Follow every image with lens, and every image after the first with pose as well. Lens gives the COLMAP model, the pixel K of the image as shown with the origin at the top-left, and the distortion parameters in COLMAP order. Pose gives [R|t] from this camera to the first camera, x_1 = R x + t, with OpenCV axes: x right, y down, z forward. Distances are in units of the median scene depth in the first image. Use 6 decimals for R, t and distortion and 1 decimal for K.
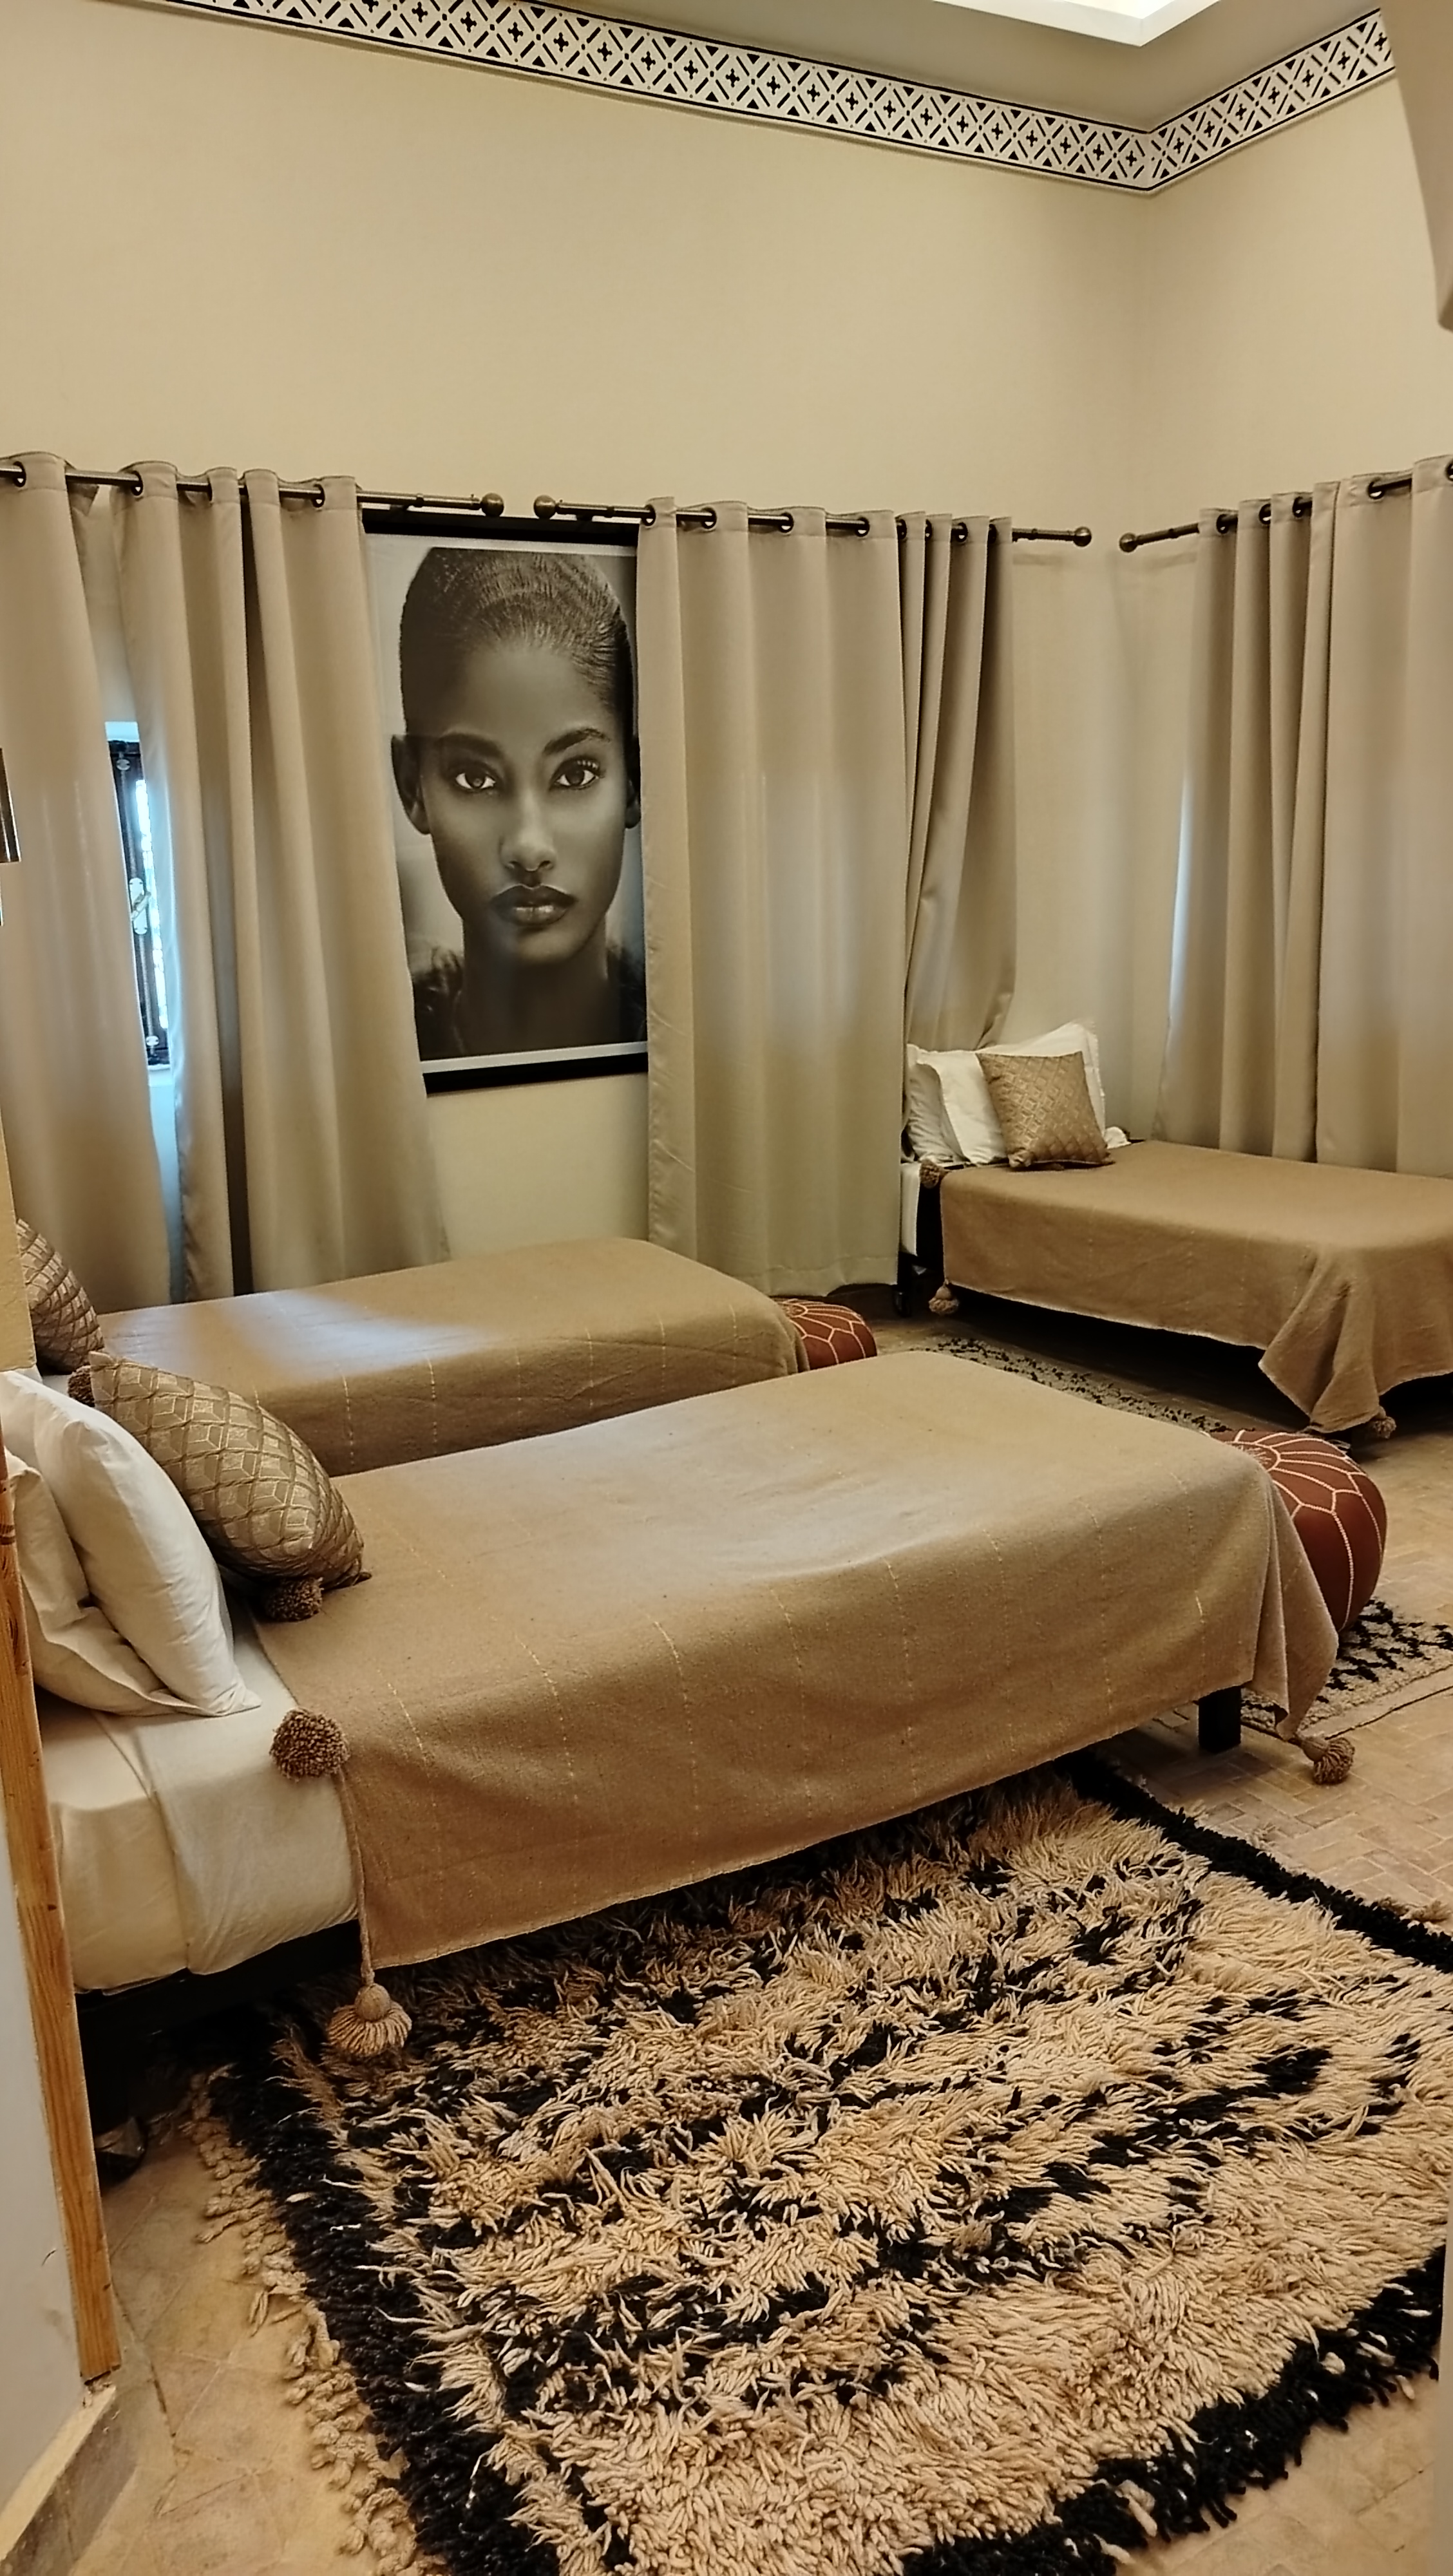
lens RADIAL K [[1819.1, 0, 727.7], [0, 1819.1, 1289.7], [0, 0, 1]] dist [-0.000361, 0.006600]
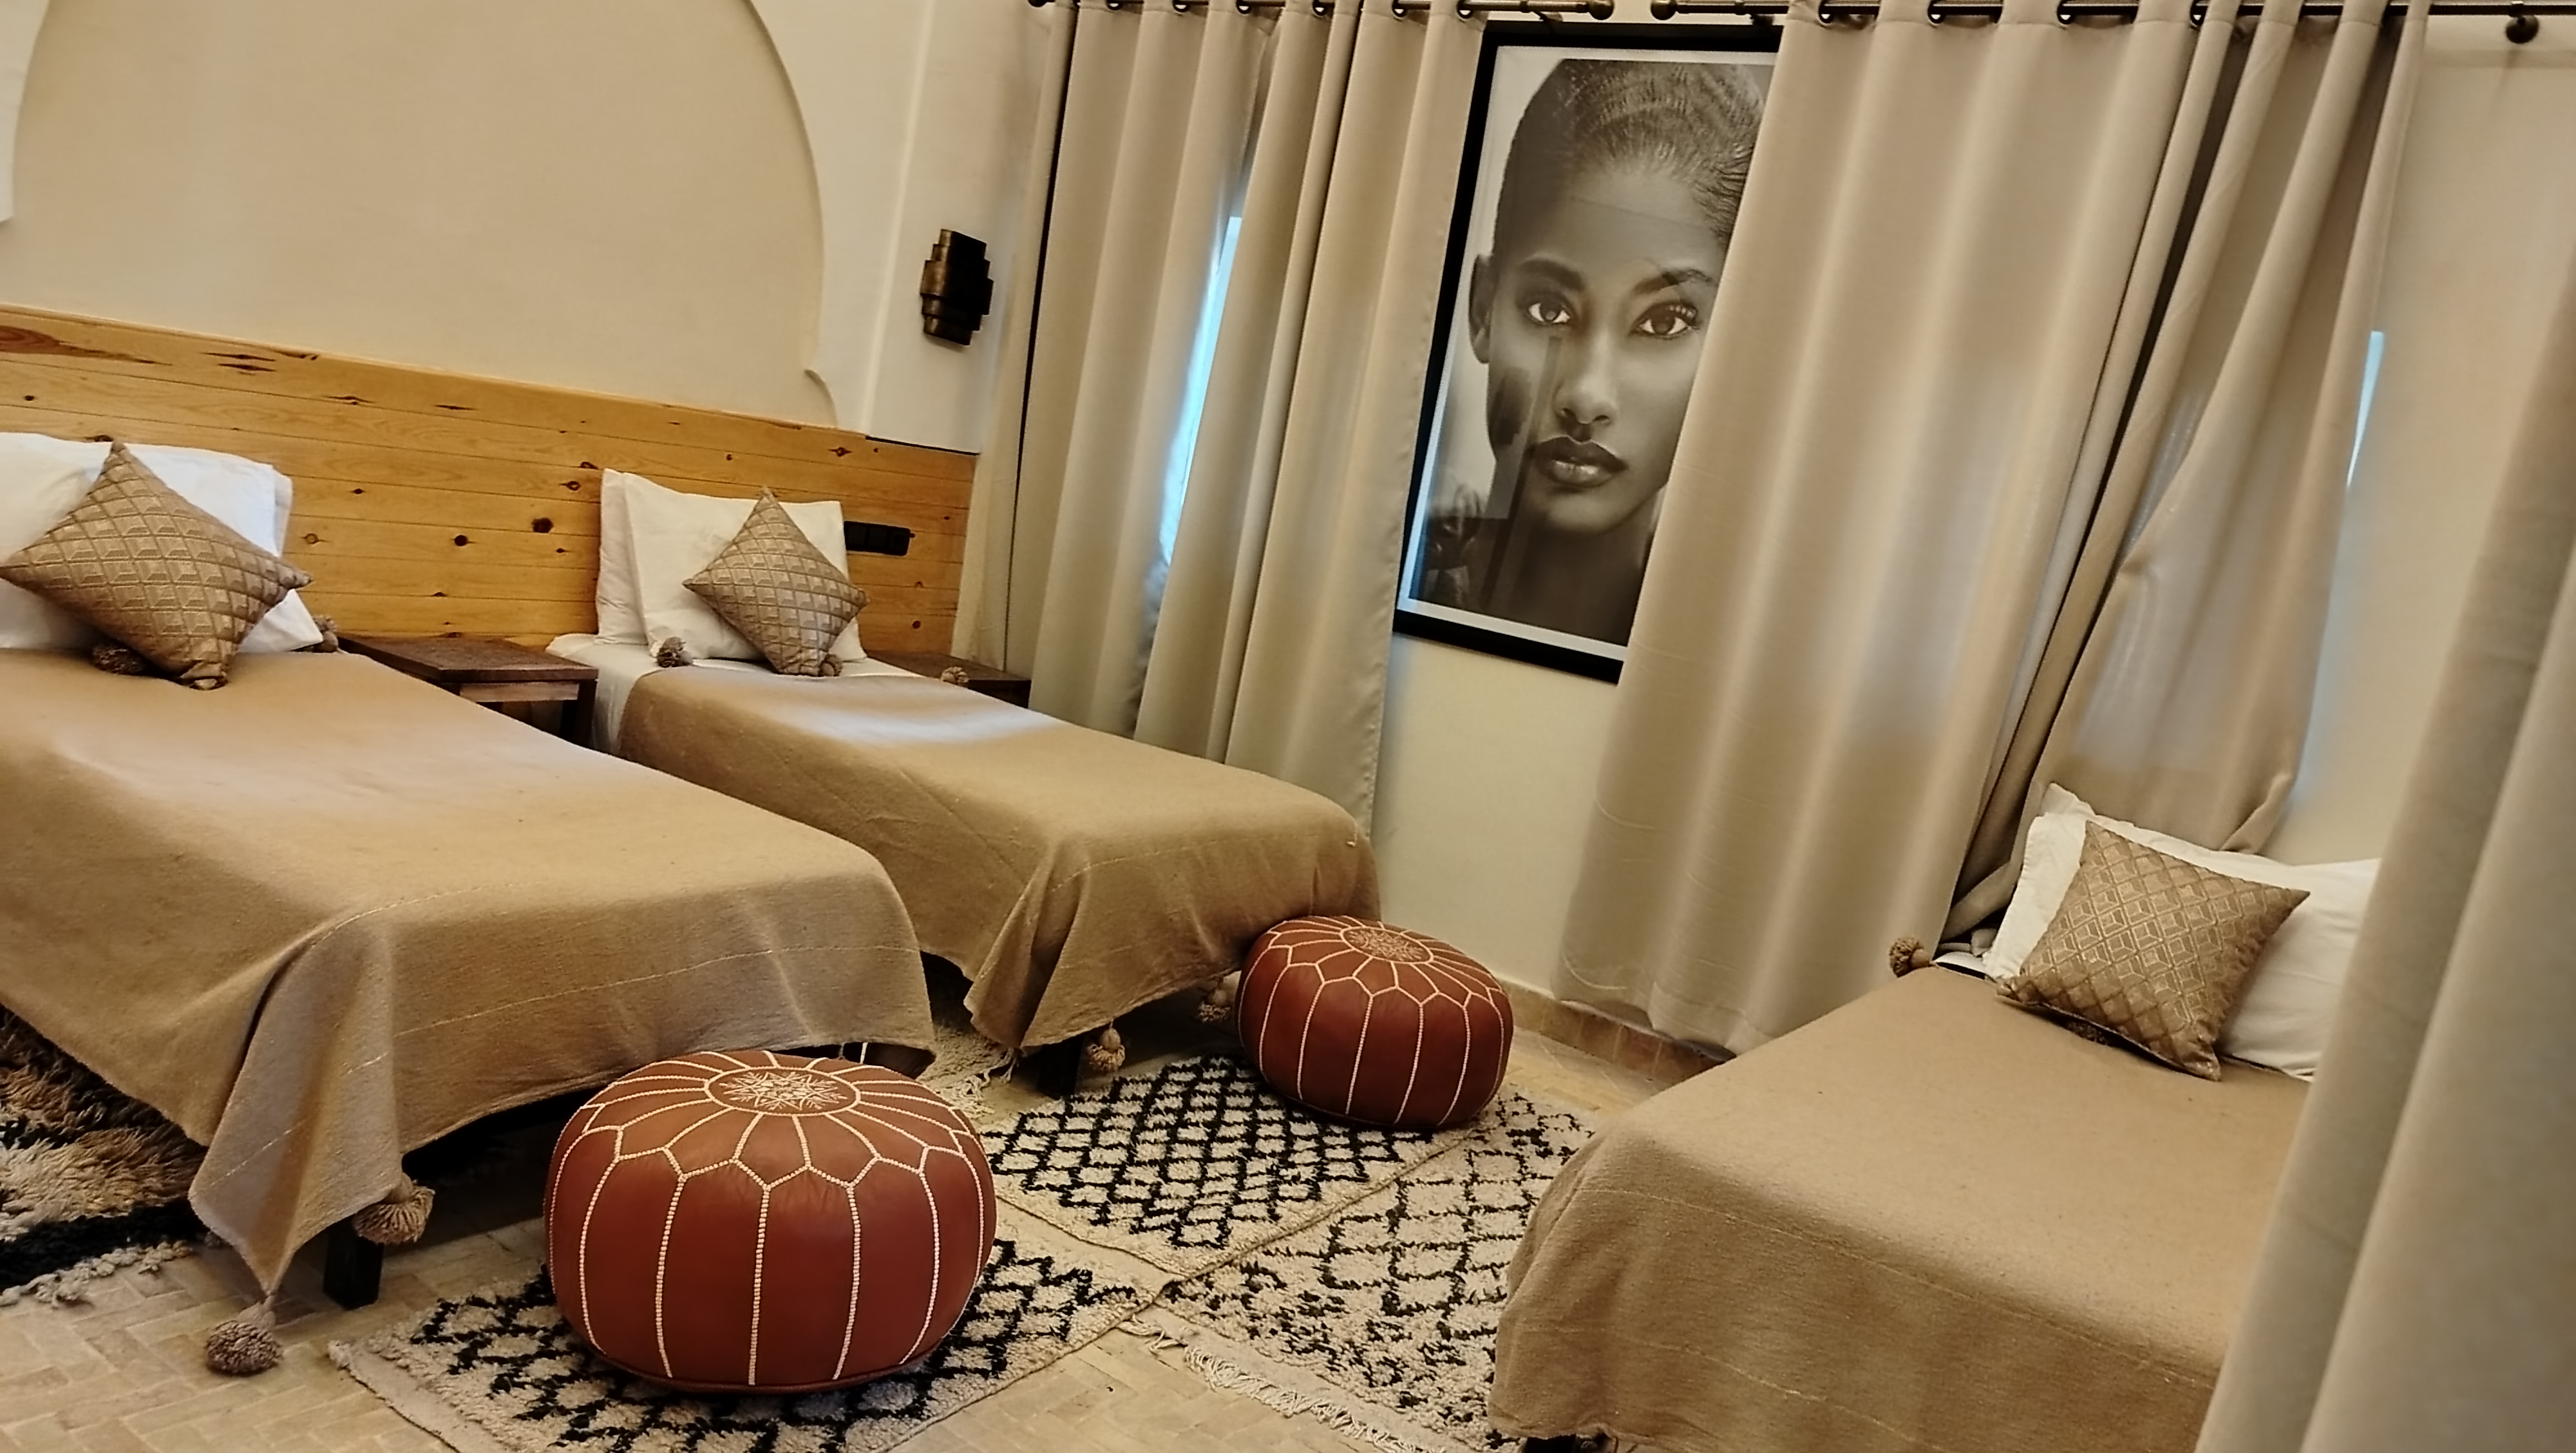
lens RADIAL K [[1819.1, 0, 1291.6], [0, 1819.1, 719.5], [0, 0, 1]] dist [-0.000361, 0.006600]
pose [[0.410168, 0.235699, -0.881027, 0.624590], [-0.404930, 0.912653, 0.055642, -0.097227], [0.817186, 0.333932, 0.469783, 0.541880]]
